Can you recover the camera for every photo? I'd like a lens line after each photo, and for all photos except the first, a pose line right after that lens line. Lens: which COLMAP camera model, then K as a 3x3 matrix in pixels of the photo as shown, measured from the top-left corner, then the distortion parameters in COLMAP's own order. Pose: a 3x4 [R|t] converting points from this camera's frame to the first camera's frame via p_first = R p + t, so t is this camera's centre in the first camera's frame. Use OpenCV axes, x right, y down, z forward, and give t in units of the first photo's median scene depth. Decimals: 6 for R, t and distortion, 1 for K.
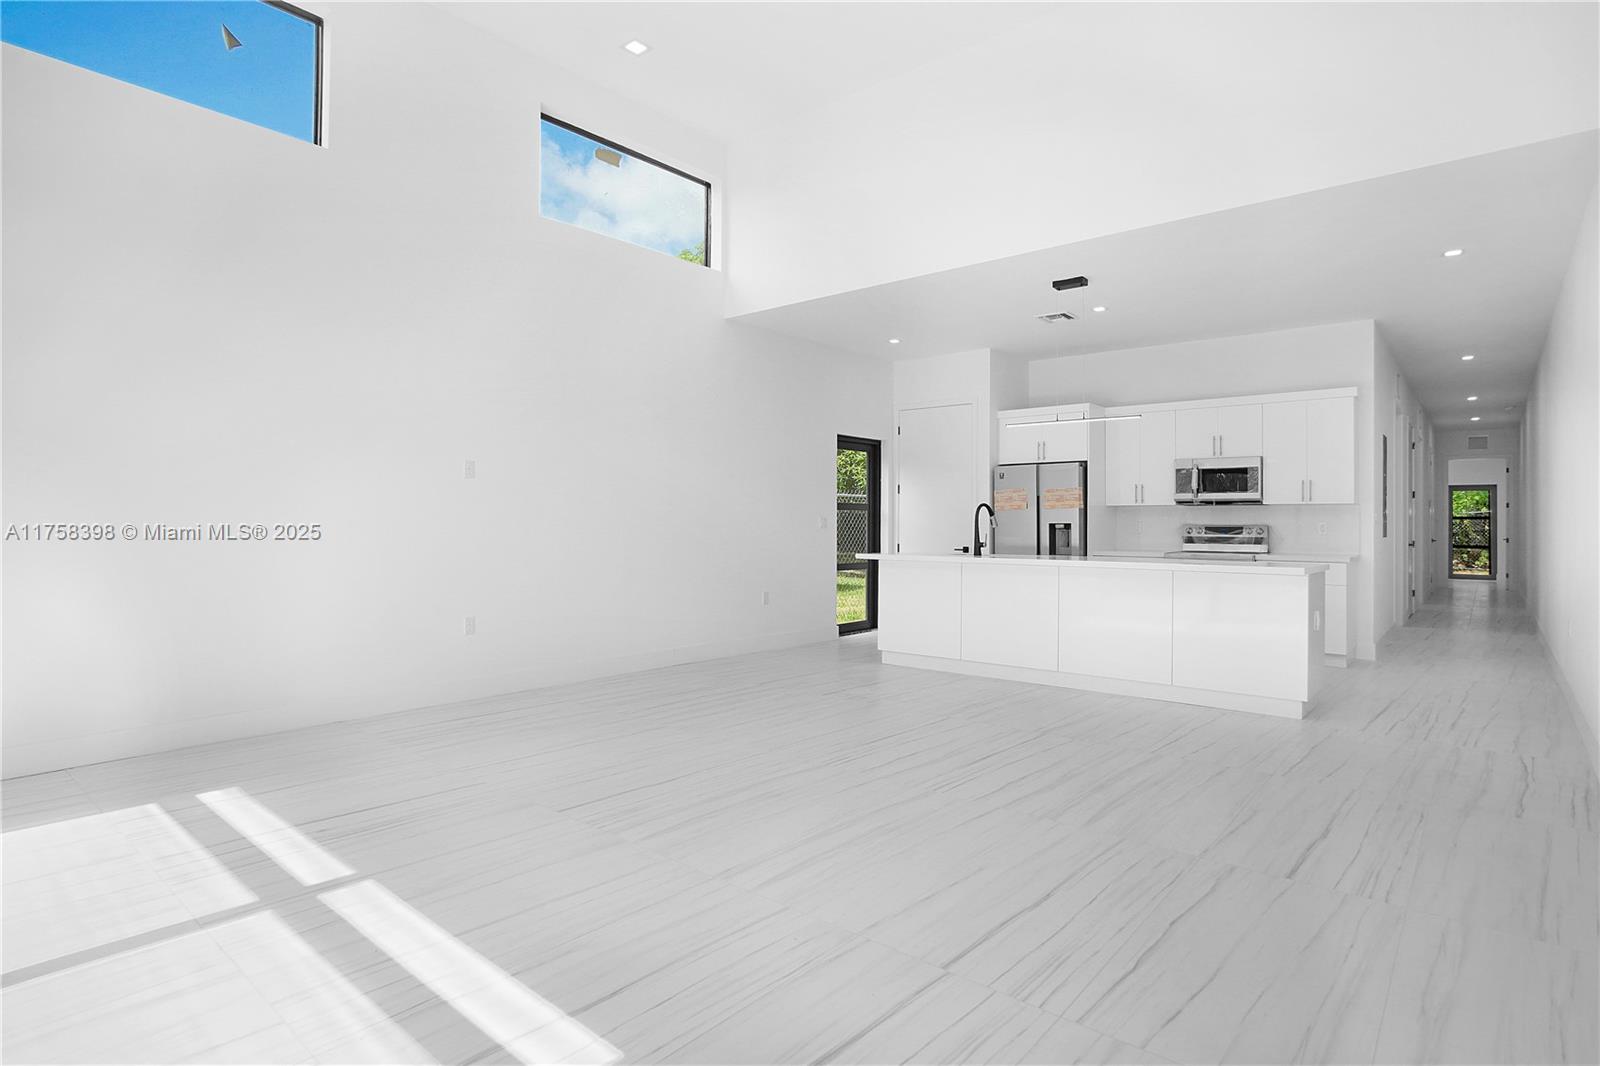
lens RADIAL K [[809.7, 0, 800.0], [0, 809.7, 533.0], [0, 0, 1]] dist [-0.028116, 0.000405]
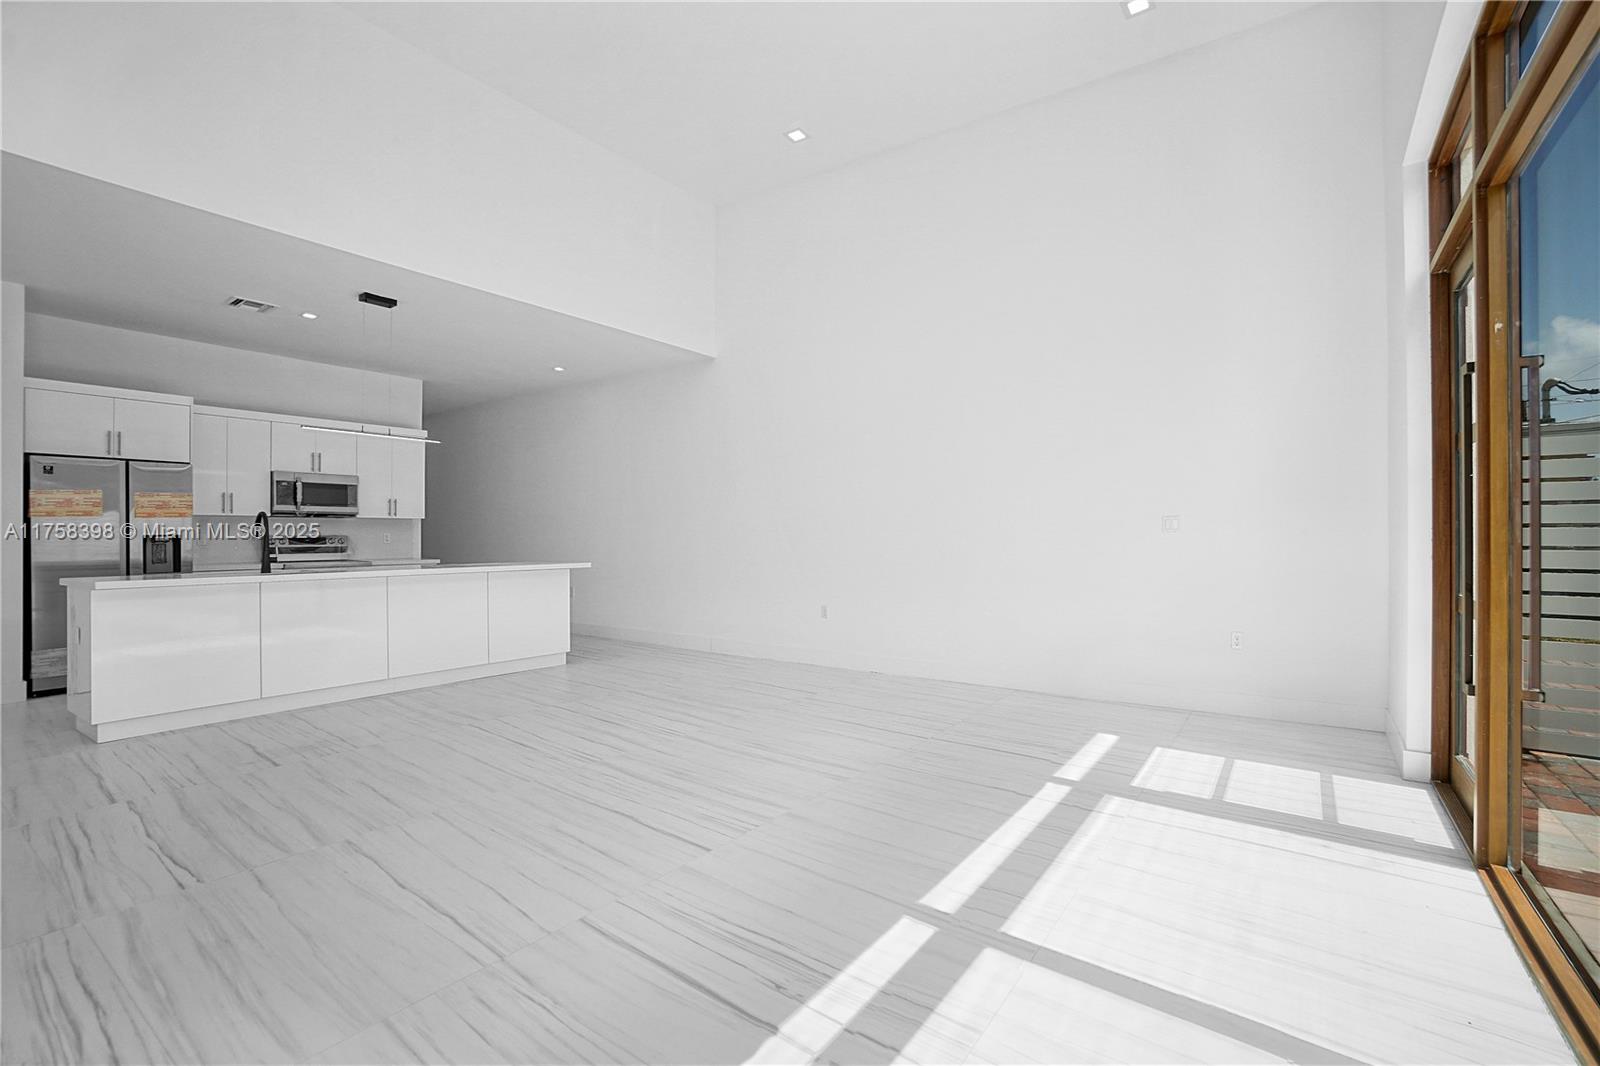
lens RADIAL K [[725.8, 0, 804.1], [0, 725.8, 549.0], [0, 0, 1]] dist [-0.019375, 0.000101]
pose [[-0.078151, -0.022991, 0.996676, -0.494486], [0.013158, 0.999623, 0.024091, -0.007056], [-0.996855, 0.014997, -0.077819, 0.423804]]
